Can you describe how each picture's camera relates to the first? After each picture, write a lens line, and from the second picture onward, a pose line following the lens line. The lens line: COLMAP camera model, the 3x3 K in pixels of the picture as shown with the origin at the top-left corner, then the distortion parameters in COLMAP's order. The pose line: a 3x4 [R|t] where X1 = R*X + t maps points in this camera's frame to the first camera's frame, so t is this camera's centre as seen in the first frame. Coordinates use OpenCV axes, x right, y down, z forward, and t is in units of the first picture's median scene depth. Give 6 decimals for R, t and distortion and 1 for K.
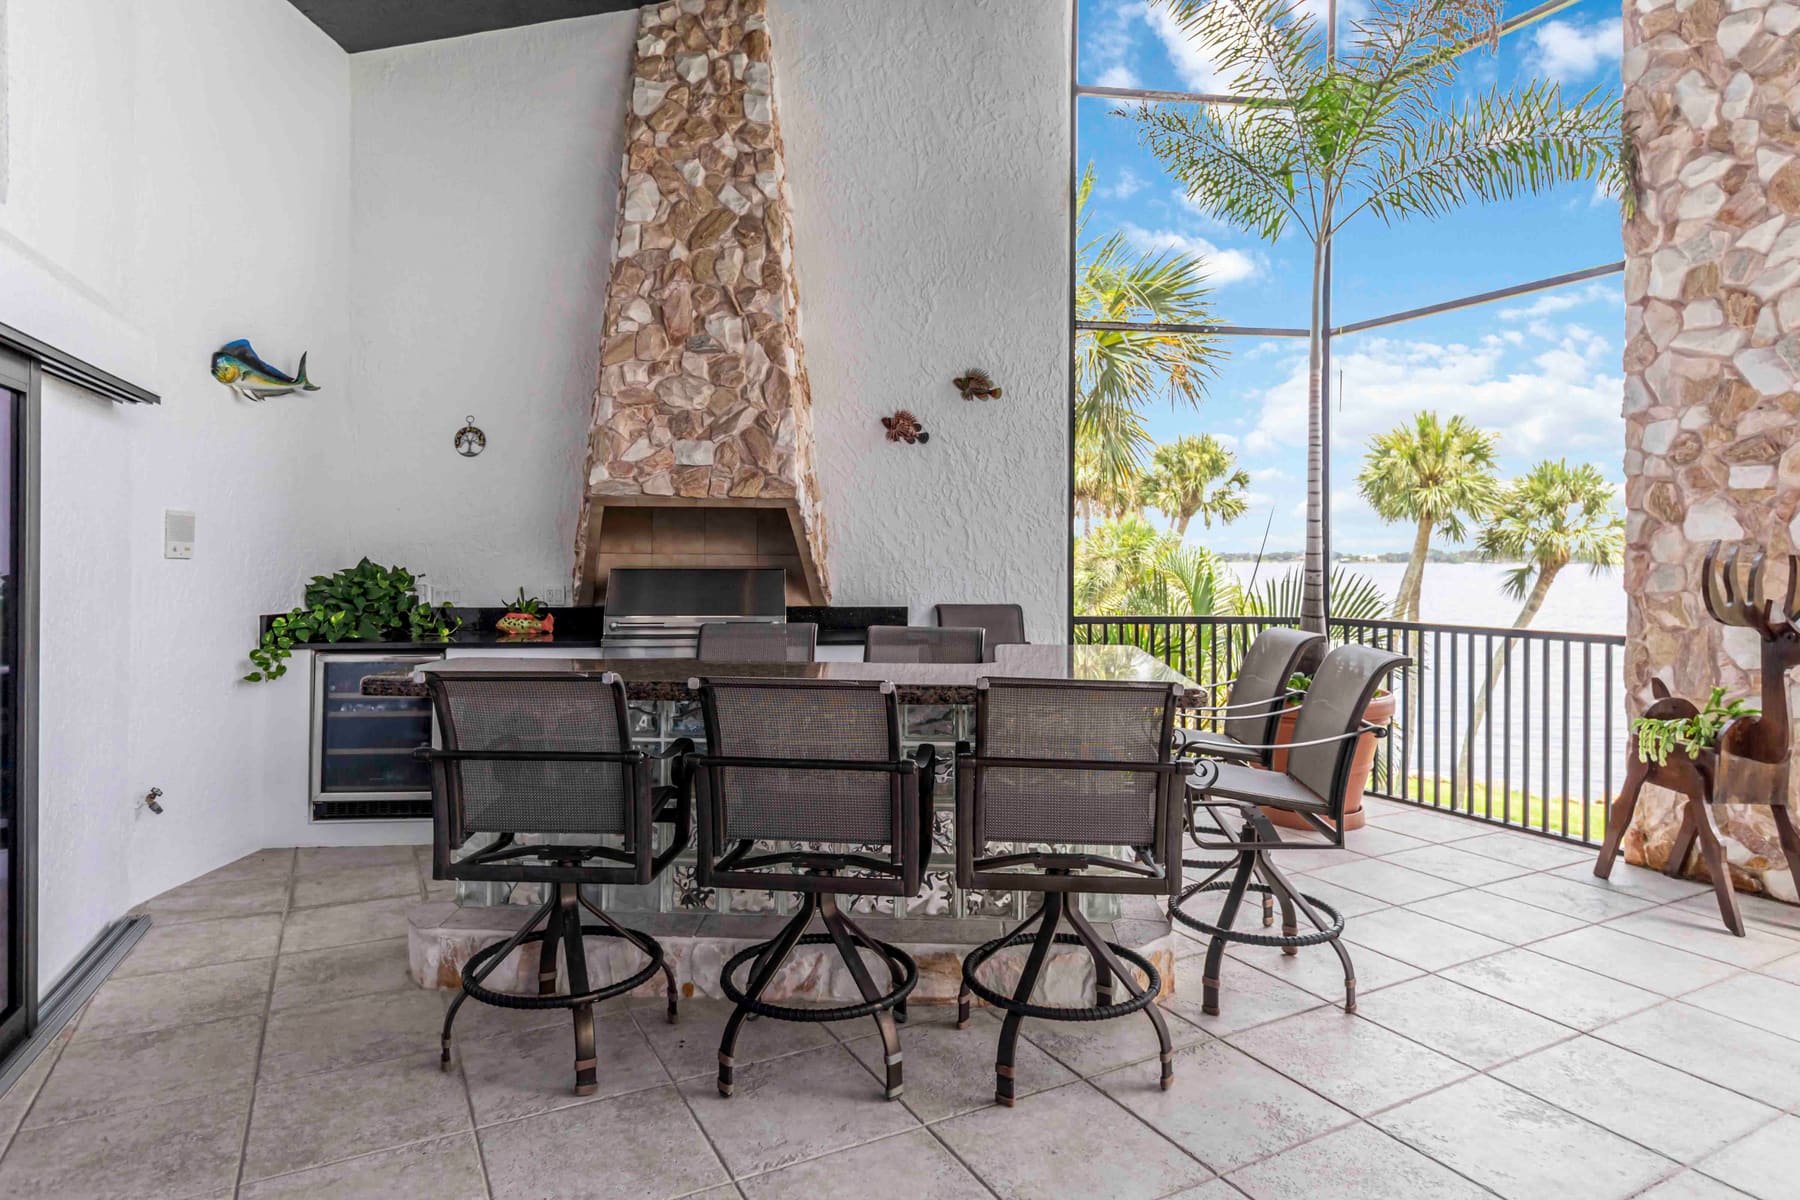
lens RADIAL K [[1012.7, 0, 901.6], [0, 1012.7, 559.7], [0, 0, 1]] dist [-0.000195, 0.000174]
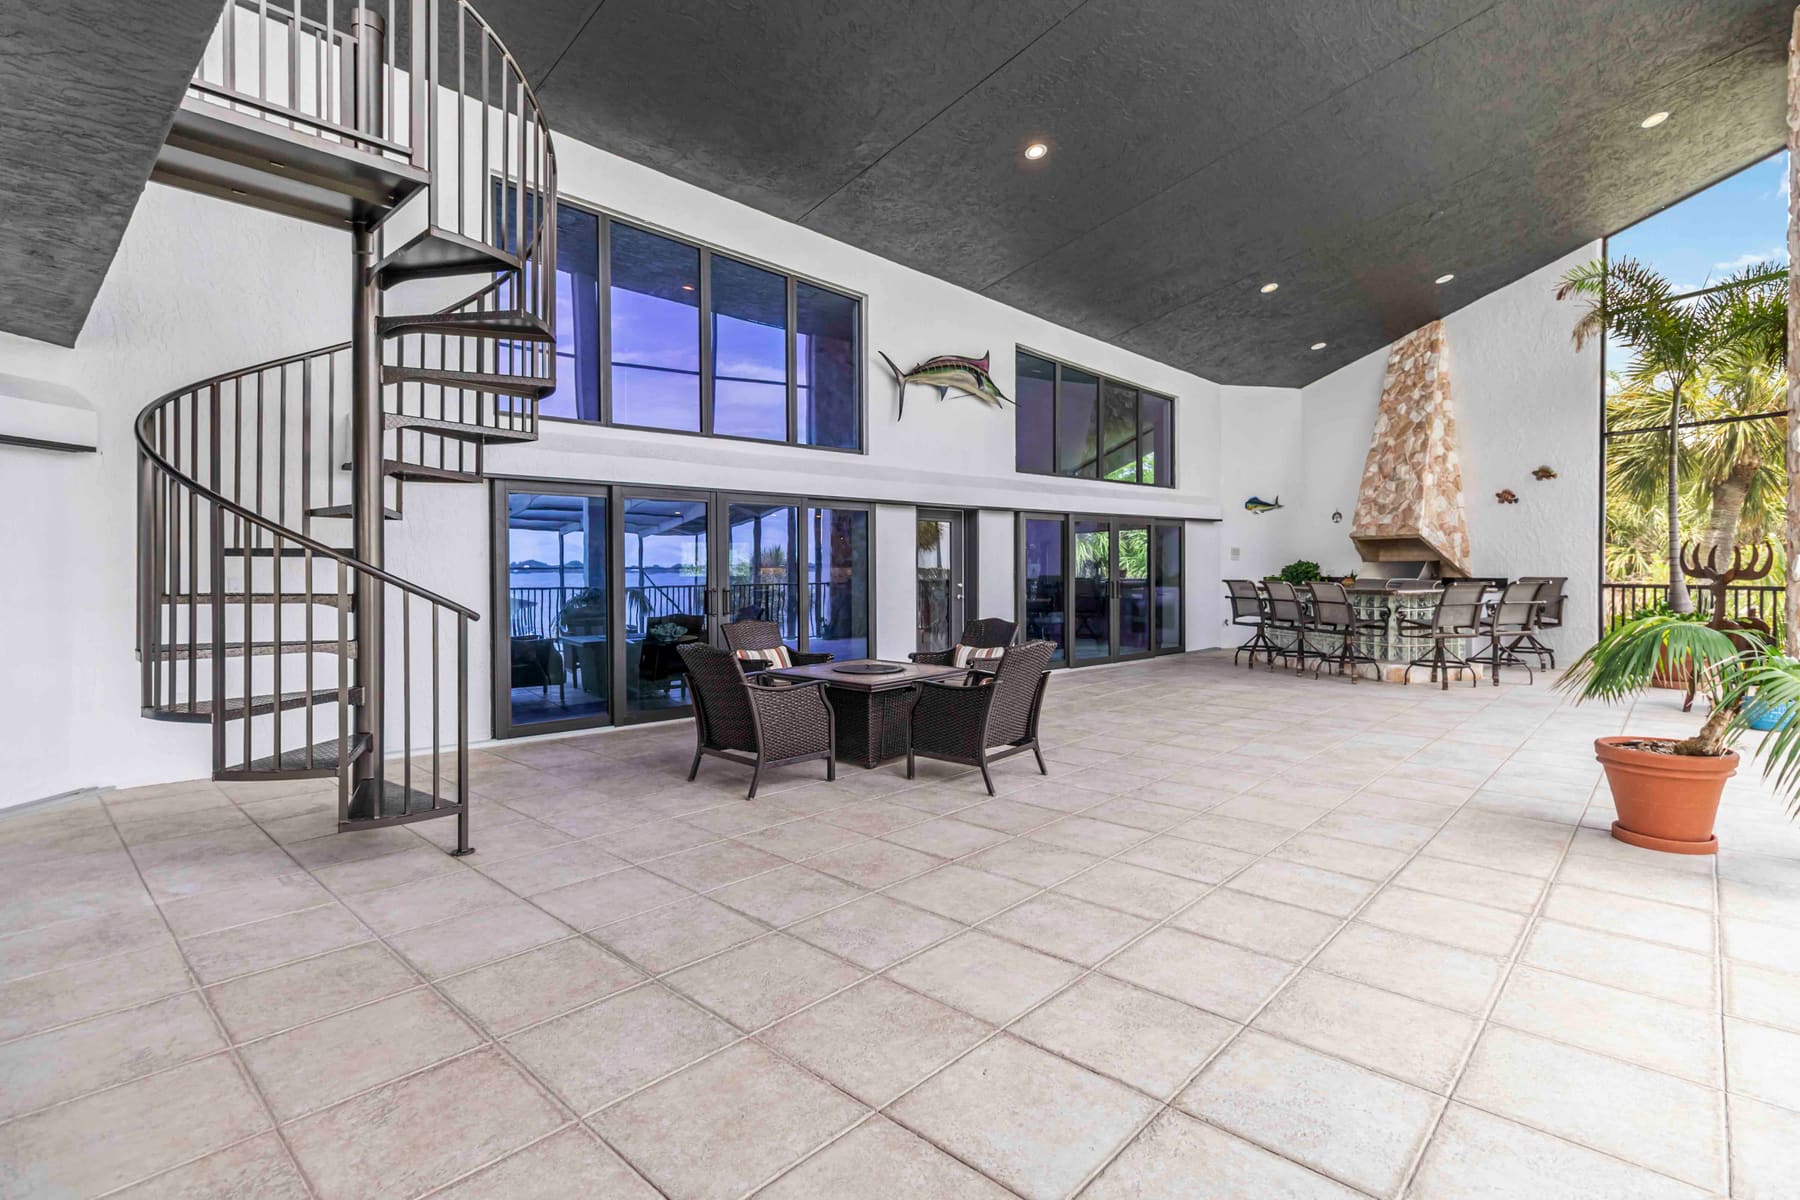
lens RADIAL K [[851.1, 0, 905.9], [0, 851.1, 564.6], [0, 0, 1]] dist [0.000017, -0.000048]
pose [[0.315197, -0.009274, -0.948981, 1.468700], [0.002945, 0.999957, -0.008794, 0.031687], [0.949022, -0.000023, 0.315210, -0.894326]]
